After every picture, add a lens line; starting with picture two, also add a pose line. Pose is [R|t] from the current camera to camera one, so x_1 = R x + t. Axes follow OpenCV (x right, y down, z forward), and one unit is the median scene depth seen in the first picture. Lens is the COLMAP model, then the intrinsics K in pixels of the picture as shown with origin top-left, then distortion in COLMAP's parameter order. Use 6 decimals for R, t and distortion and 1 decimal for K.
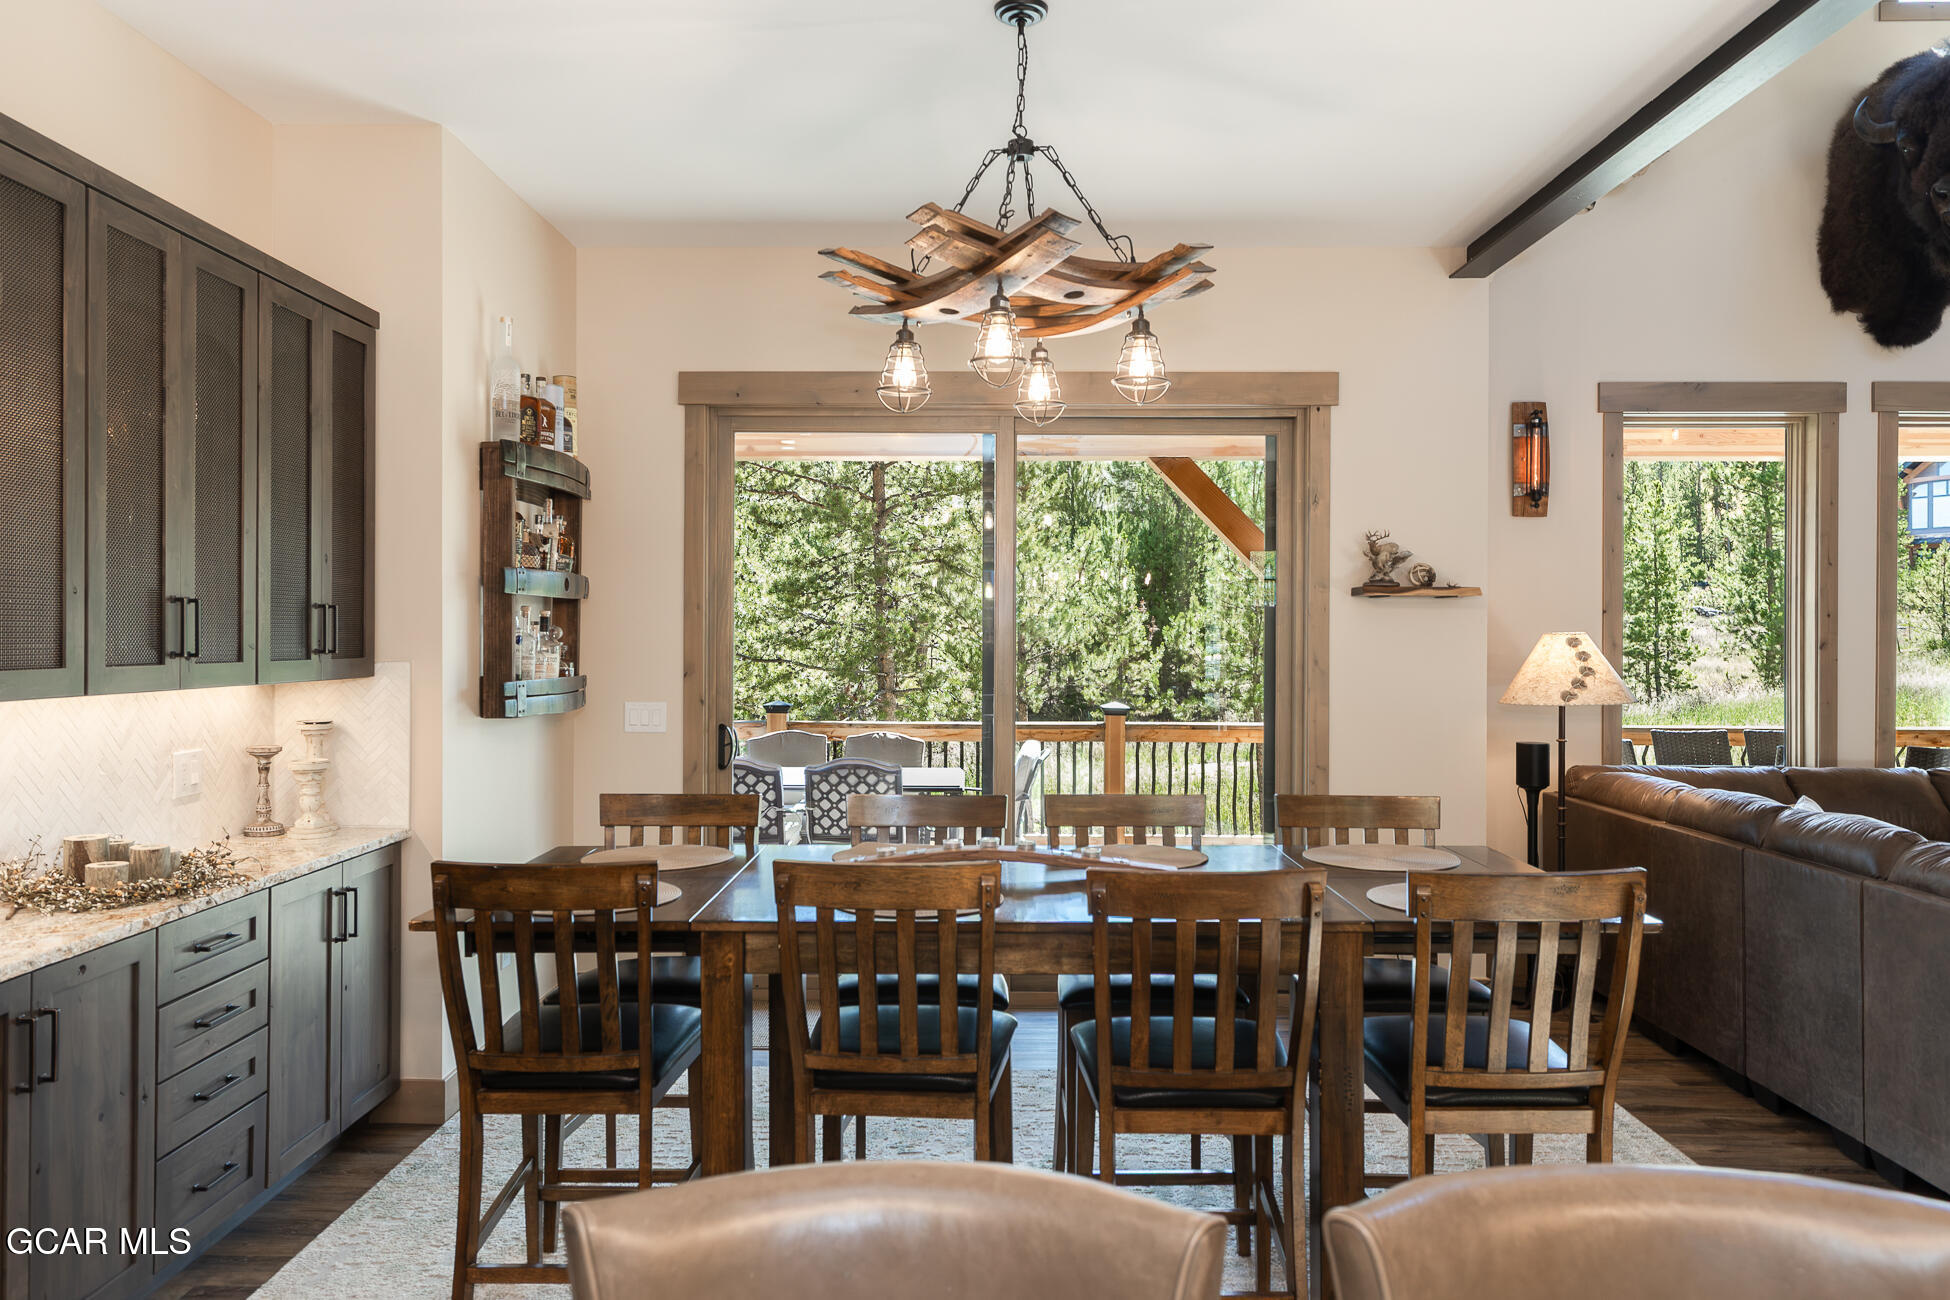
lens RADIAL K [[1364.1, 0, 938.0], [0, 1364.1, 647.5], [0, 0, 1]] dist [0.000851, 0.000573]
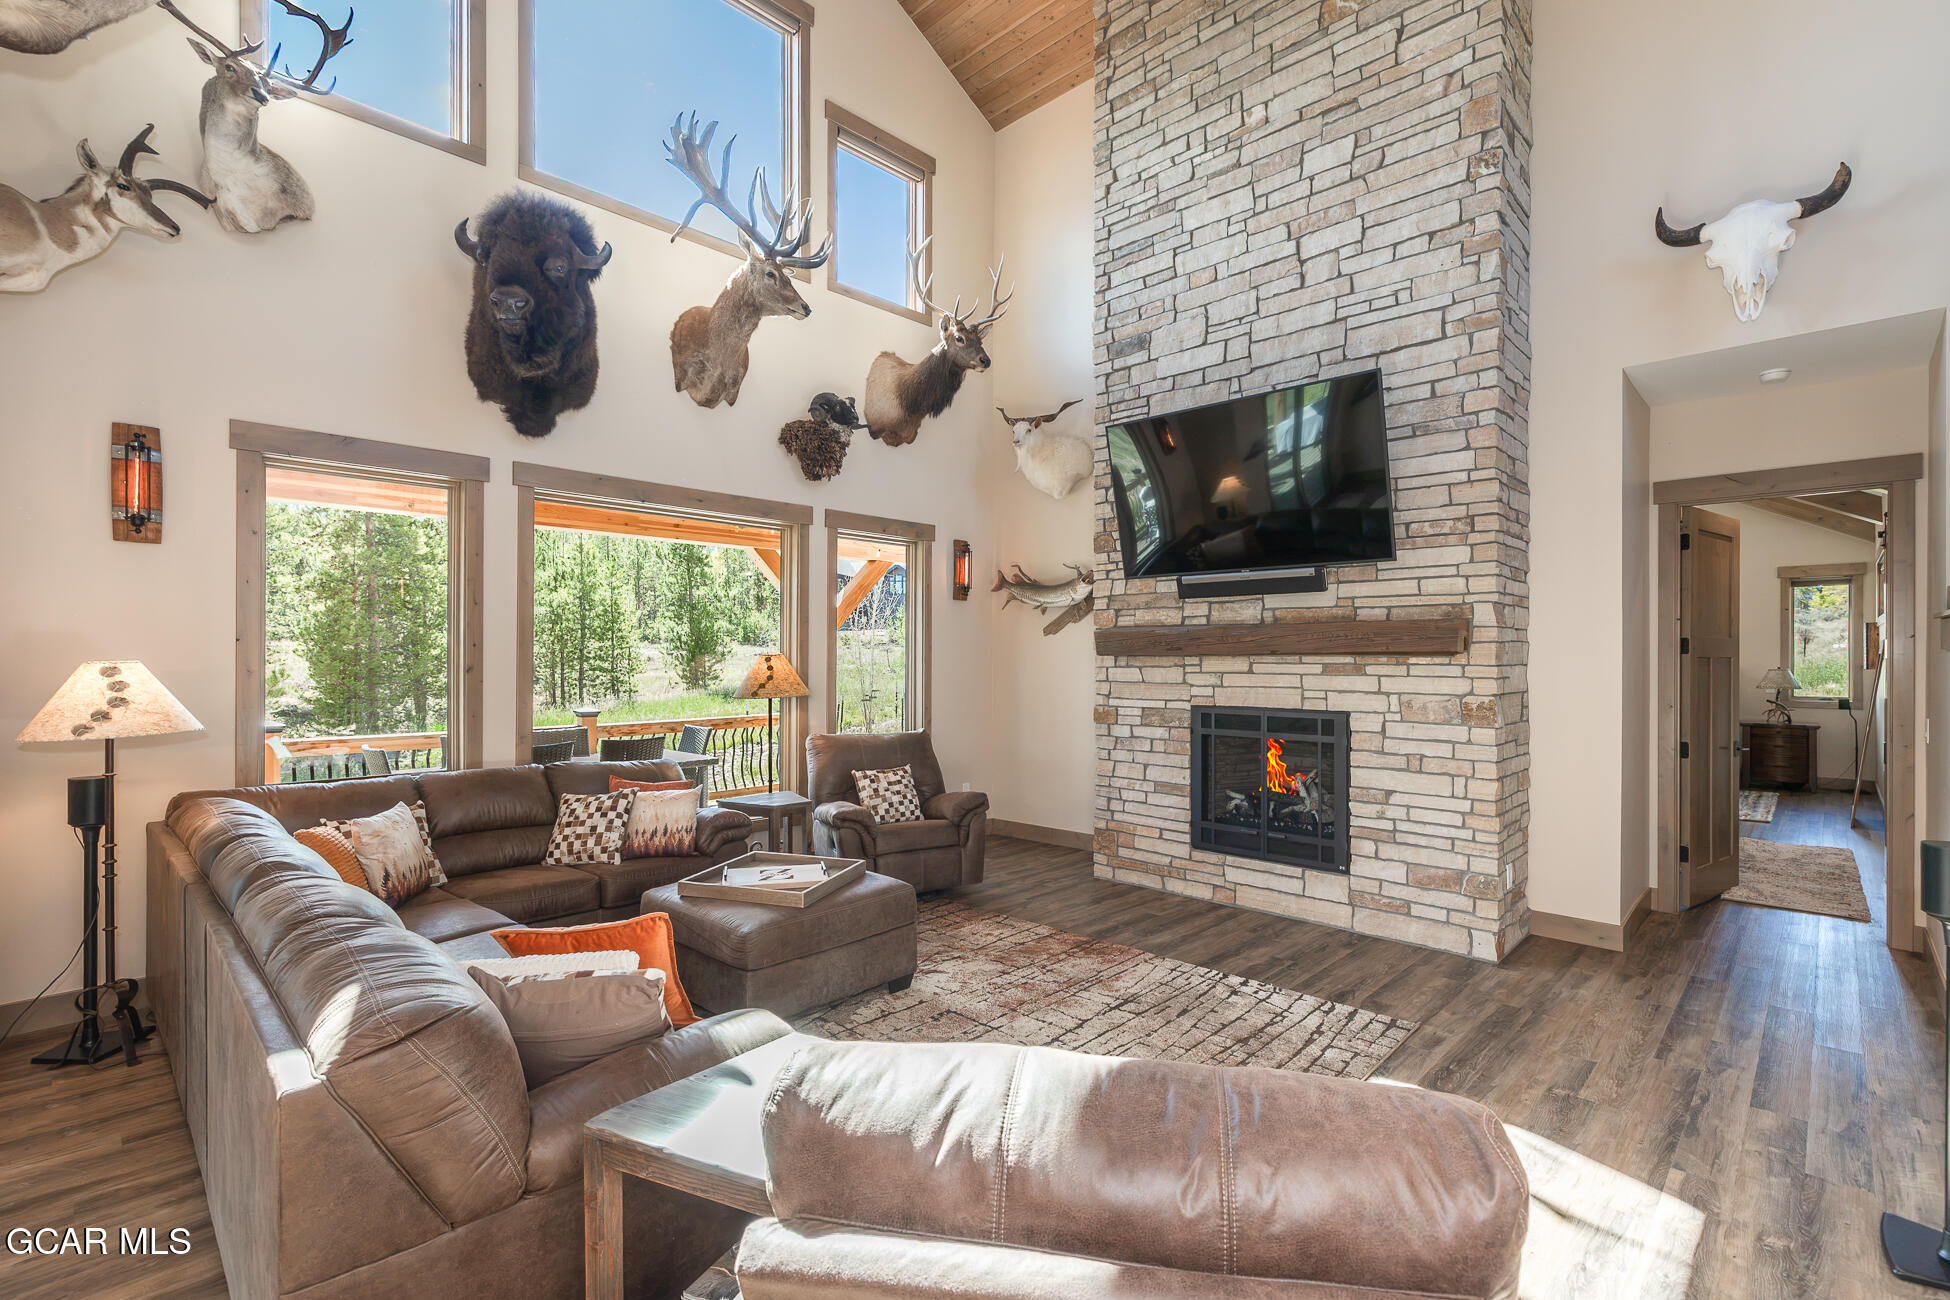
lens RADIAL K [[894.0, 0, 1017.4], [0, 894.0, 652.7], [0, 0, 1]] dist [0.002820, 0.000197]
pose [[0.659442, 0.001400, 0.751754, 0.406031], [0.007710, 0.999933, -0.008625, -0.006513], [-0.751716, 0.011484, 0.659387, 0.112797]]
